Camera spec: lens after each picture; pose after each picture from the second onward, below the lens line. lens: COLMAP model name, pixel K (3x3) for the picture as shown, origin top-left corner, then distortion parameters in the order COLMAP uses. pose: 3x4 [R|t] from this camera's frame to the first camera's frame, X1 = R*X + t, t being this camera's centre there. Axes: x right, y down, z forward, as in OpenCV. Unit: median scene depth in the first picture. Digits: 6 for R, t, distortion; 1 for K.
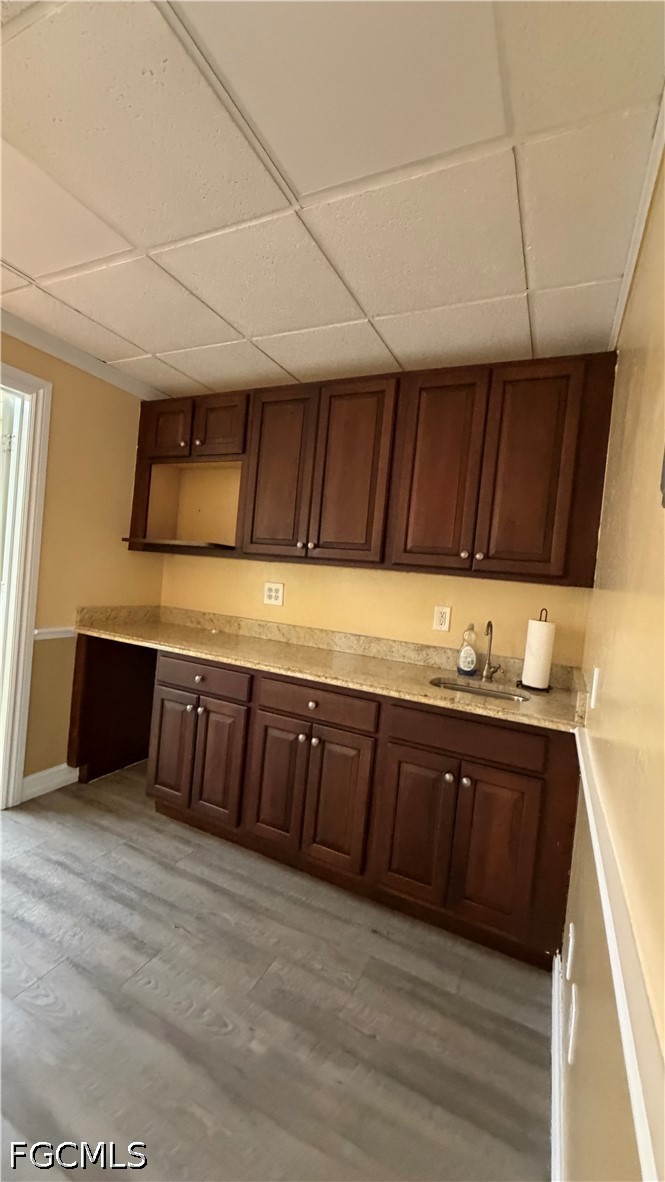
lens RADIAL K [[470.8, 0, 326.9], [0, 470.8, 587.3], [0, 0, 1]] dist [0.000830, 0.000201]
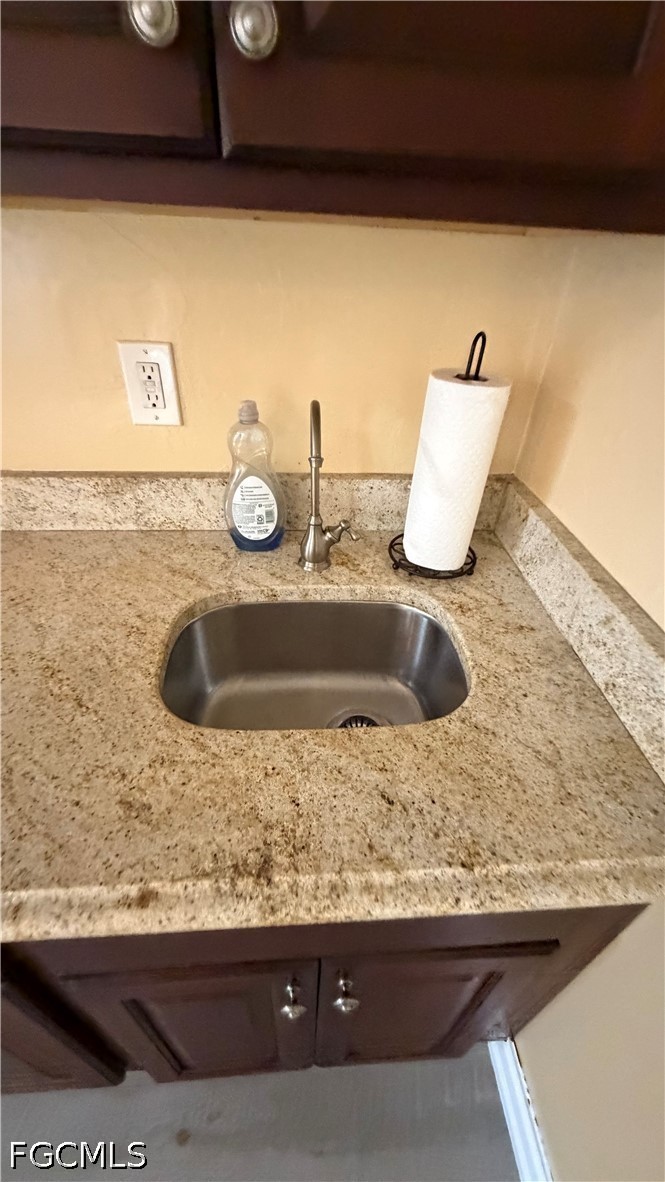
lens RADIAL K [[483.9, 0, 332.5], [0, 483.9, 591.0], [0, 0, 1]] dist [0.000362, 0.000079]
pose [[0.871794, -0.338572, 0.354040, 0.202894], [0.059979, 0.791053, 0.608800, -0.014471], [-0.486188, -0.509513, 0.709942, 0.691036]]
